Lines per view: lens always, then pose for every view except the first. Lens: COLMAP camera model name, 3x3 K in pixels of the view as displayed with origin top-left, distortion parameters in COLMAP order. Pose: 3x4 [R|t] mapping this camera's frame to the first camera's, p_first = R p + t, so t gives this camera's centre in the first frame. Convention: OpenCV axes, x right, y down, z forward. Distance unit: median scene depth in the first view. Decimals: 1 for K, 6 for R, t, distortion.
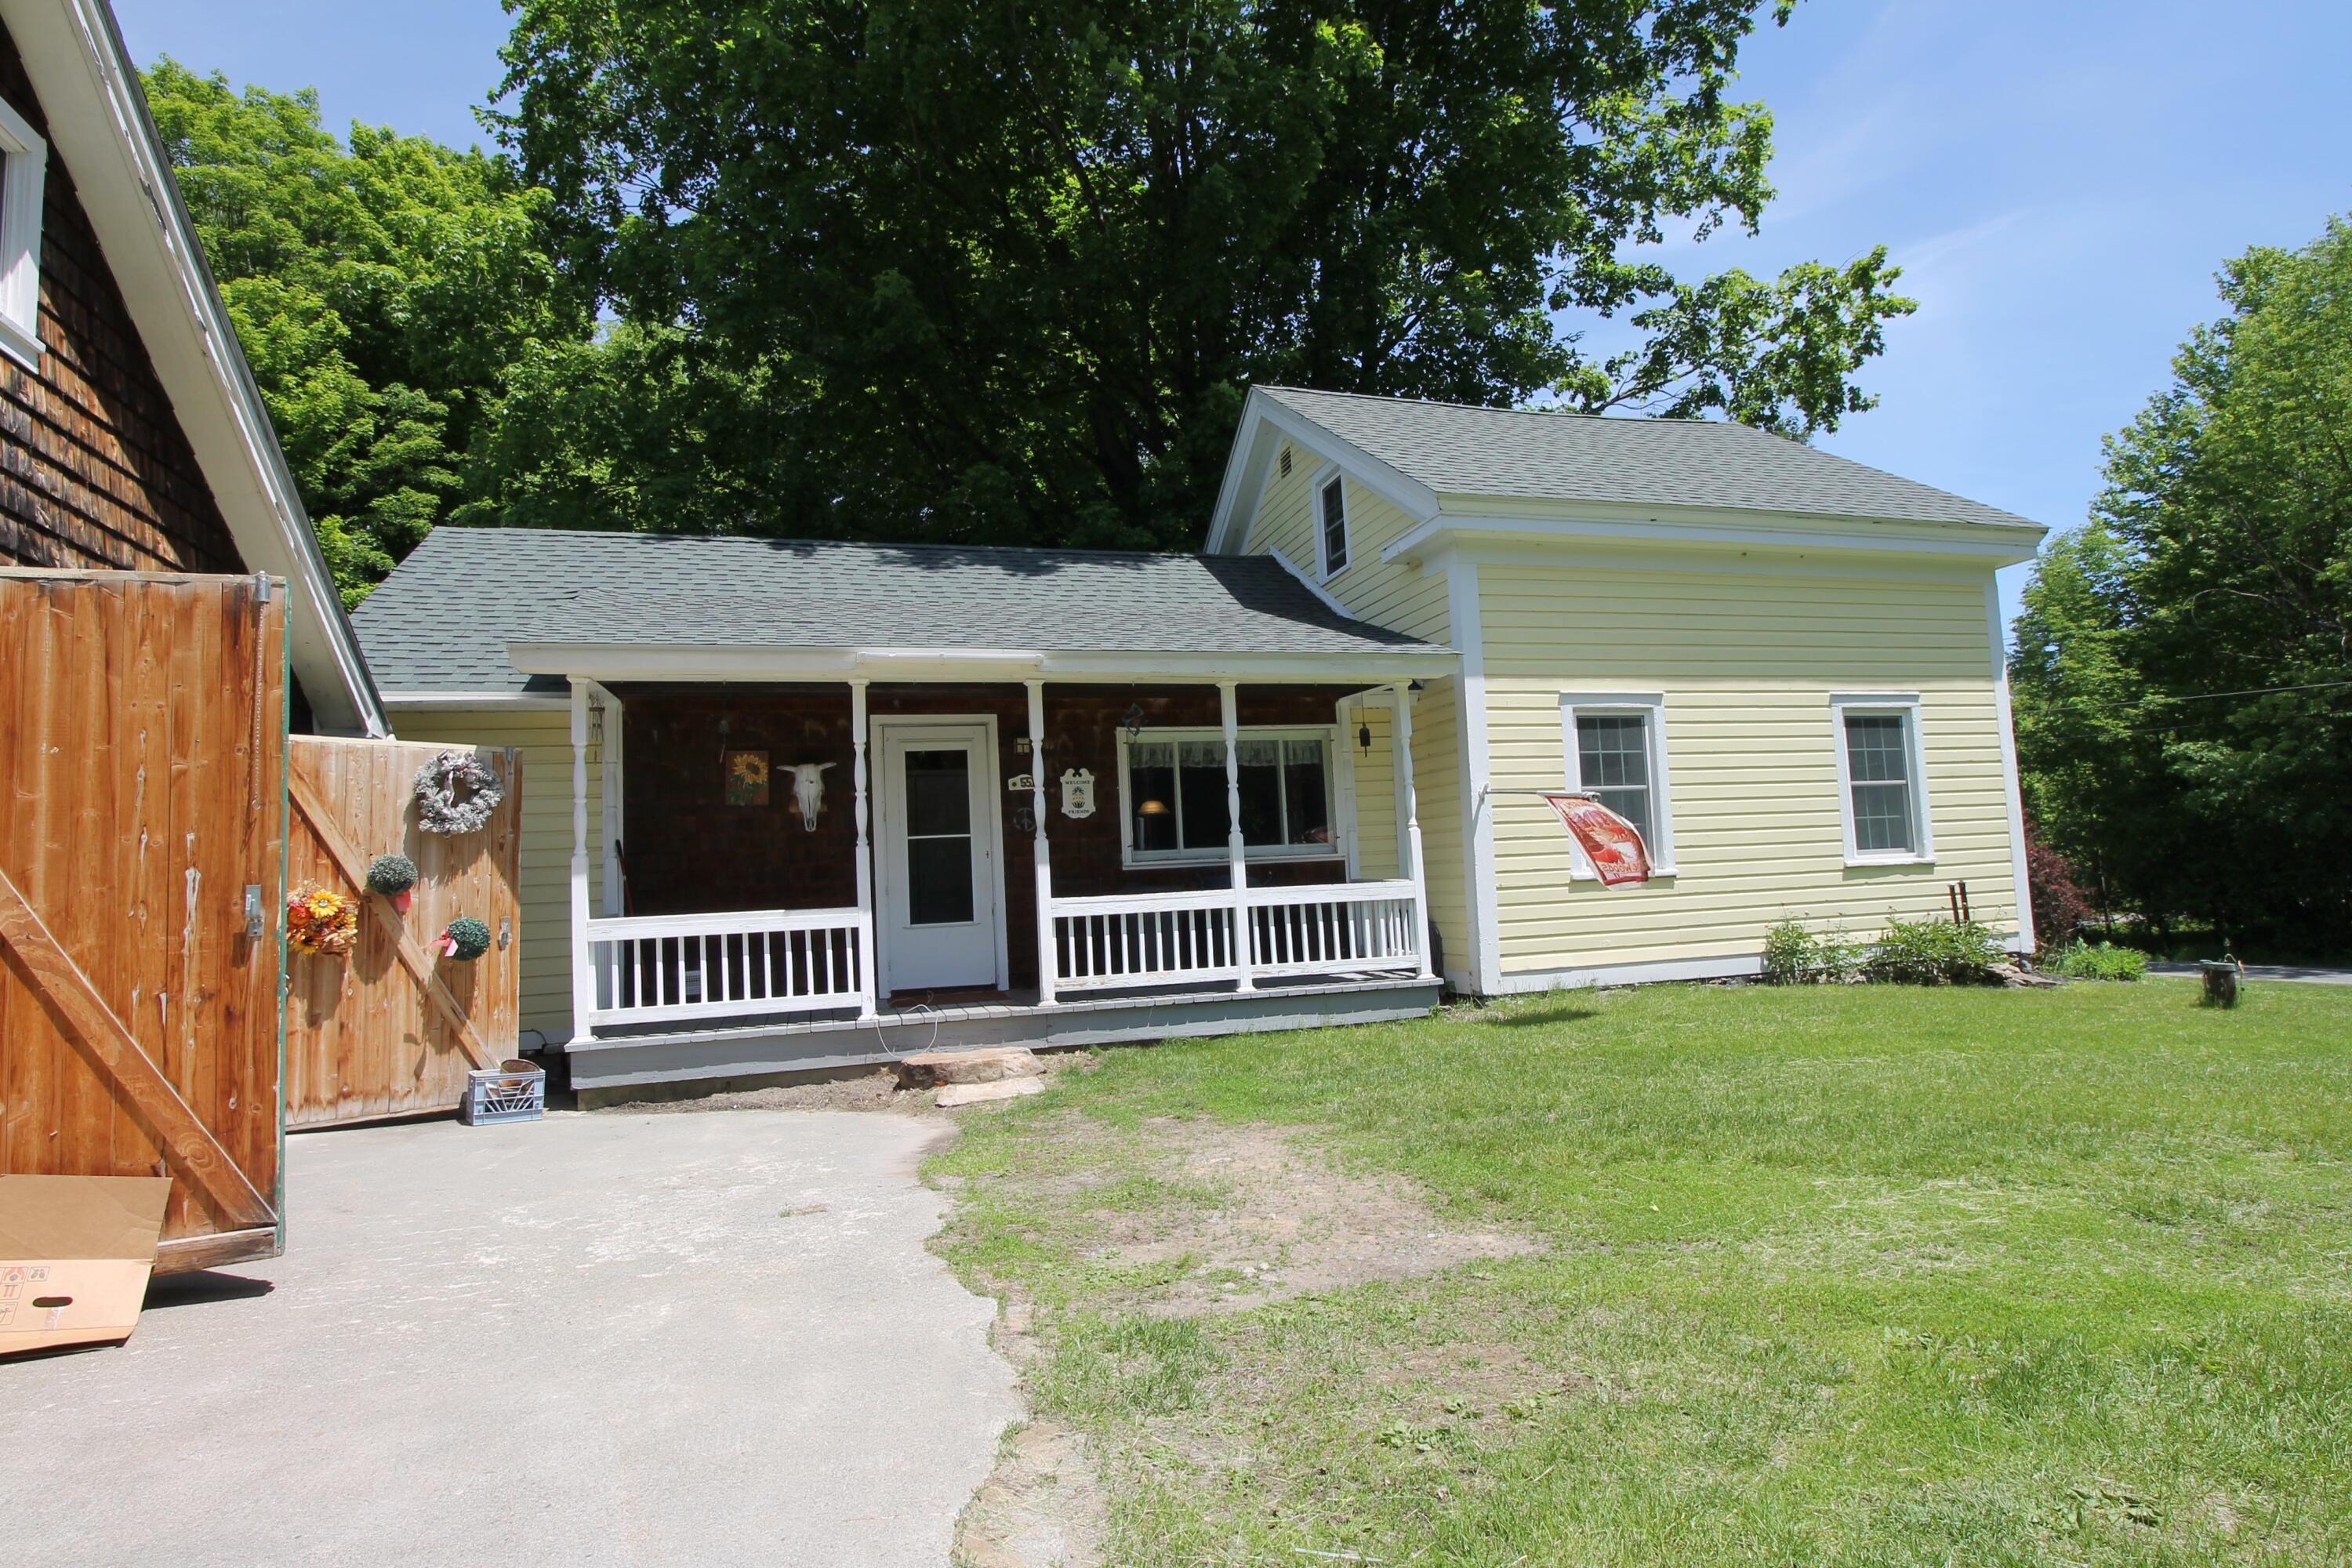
lens RADIAL K [[1185.2, 0, 1176.5], [0, 1185.2, 771.8], [0, 0, 1]] dist [-0.004548, -0.001176]
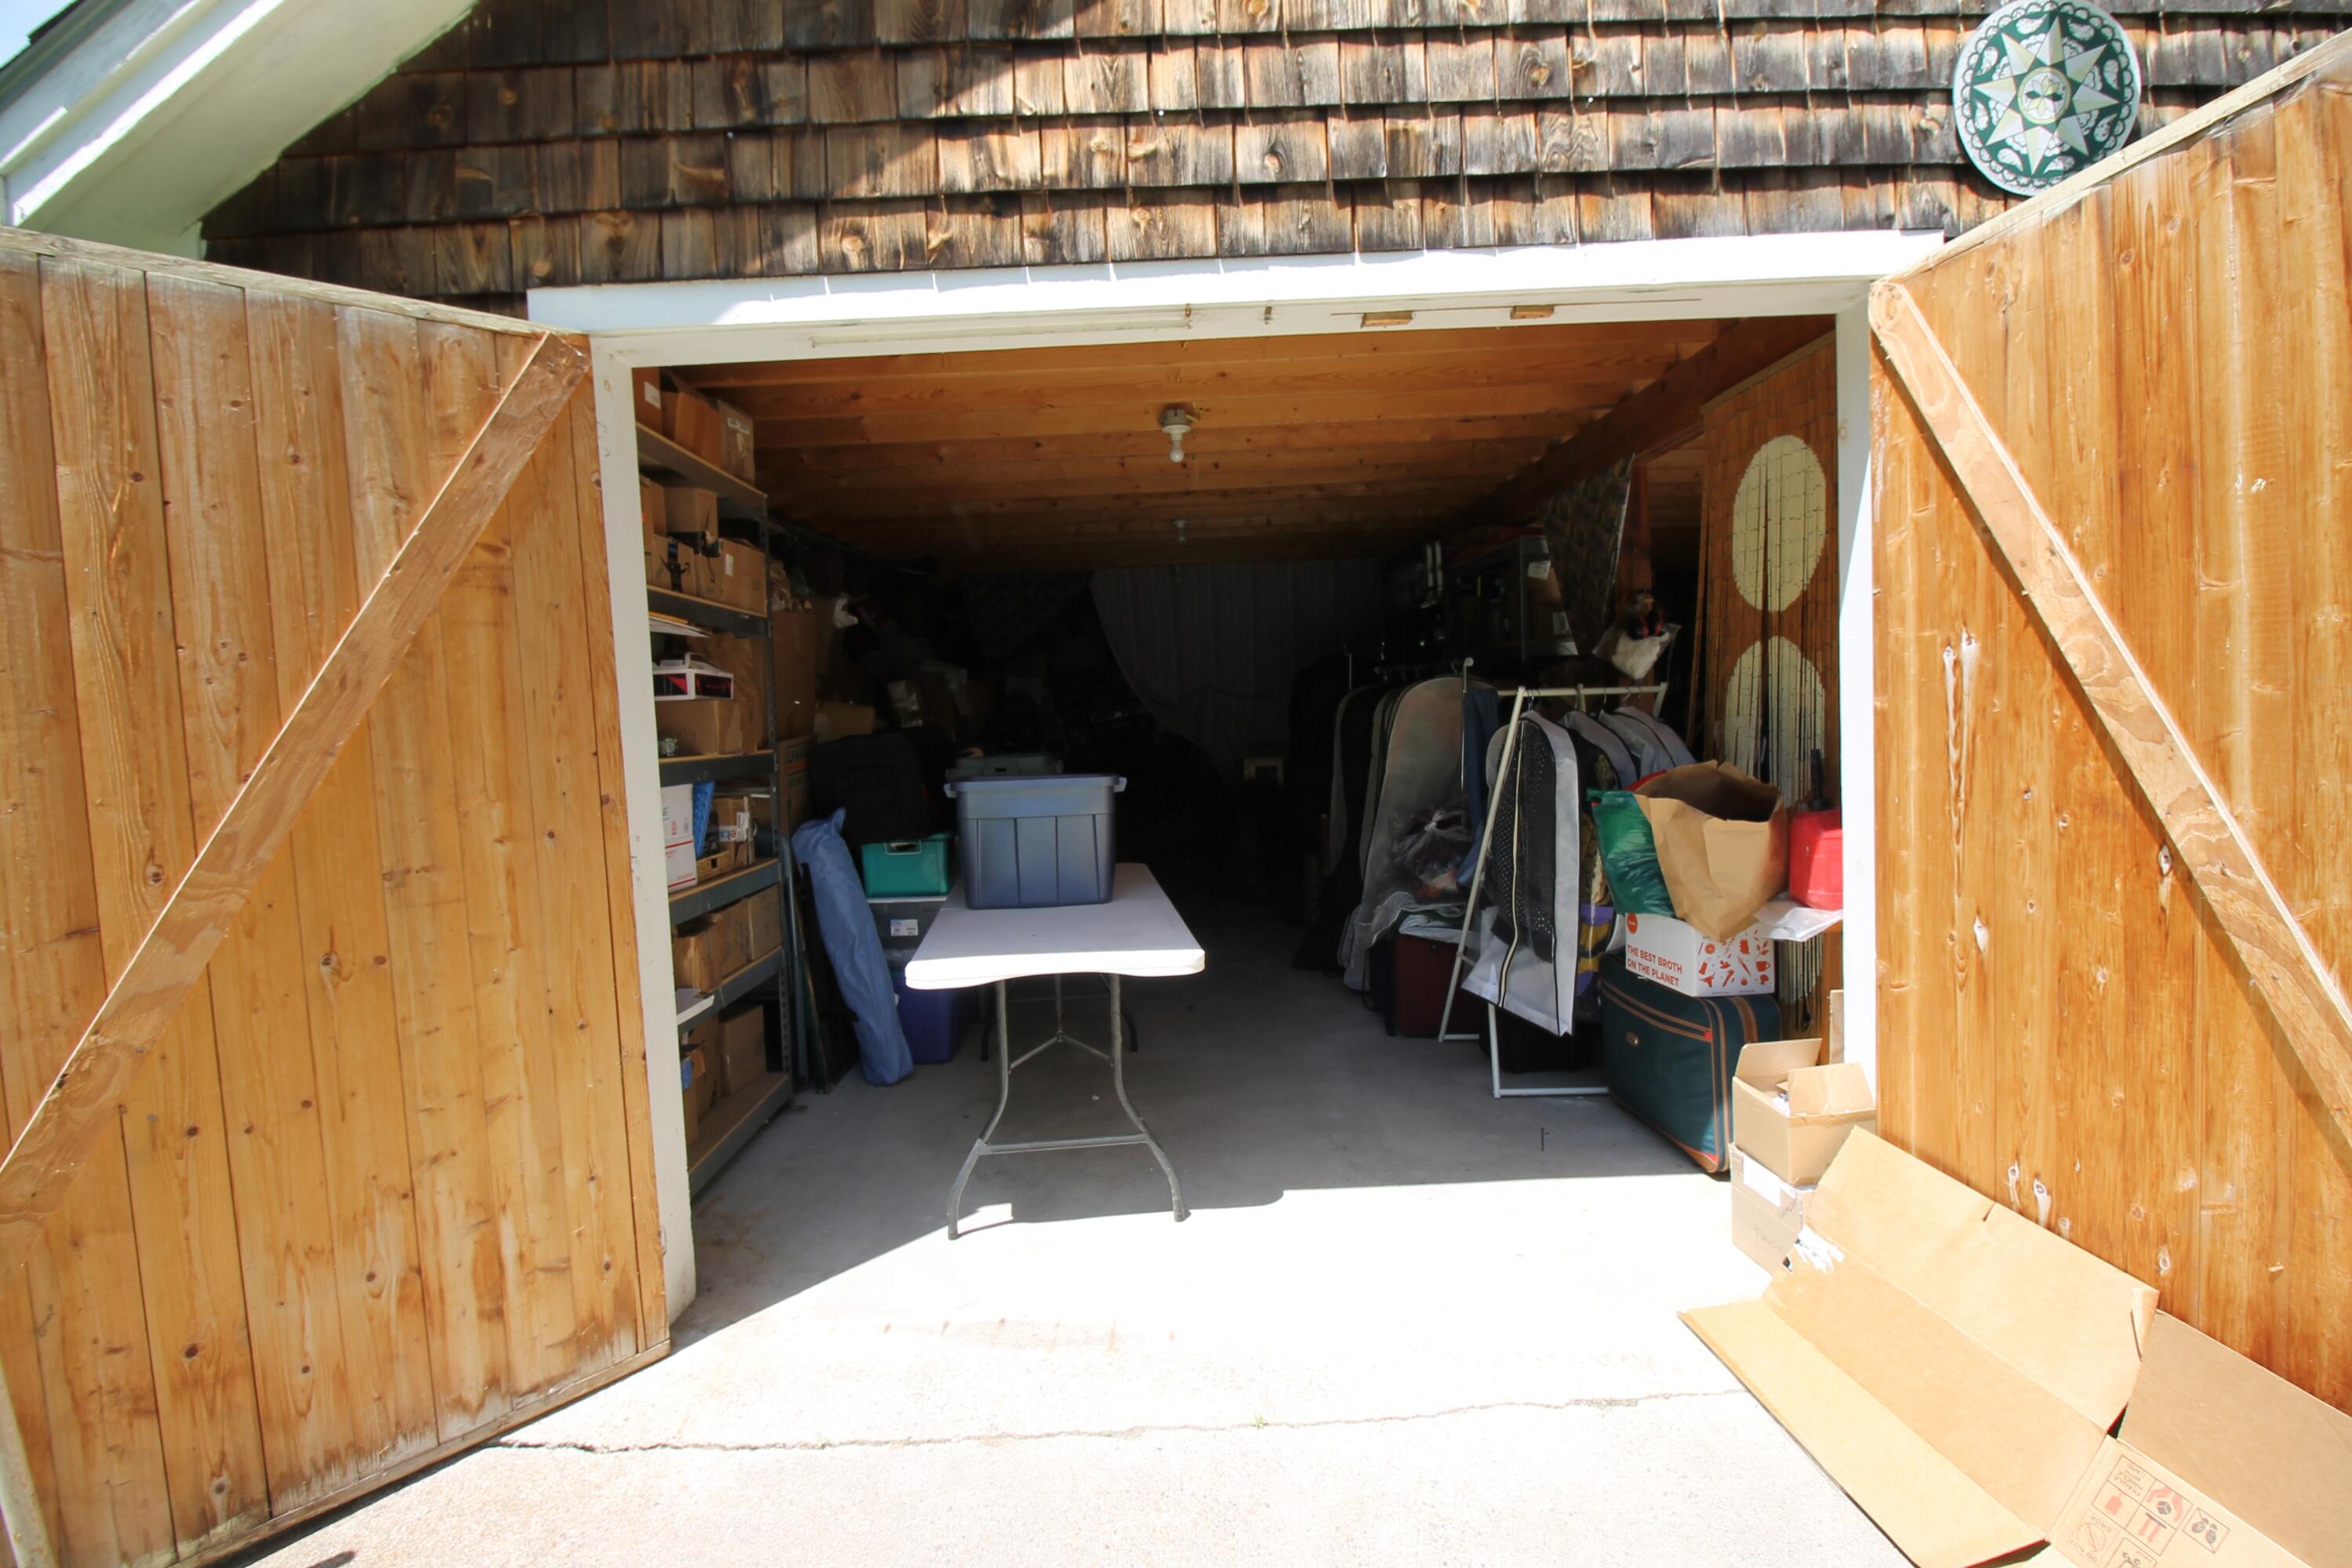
lens RADIAL K [[1087.1, 0, 1173.6], [0, 1087.1, 769.5], [0, 0, 1]] dist [-0.002191, -0.010414]
pose [[-0.268534, 0.121911, -0.955525, -0.418390], [0.159131, 0.983944, 0.080816, -0.010312], [0.950035, -0.130352, -0.283622, 0.703590]]
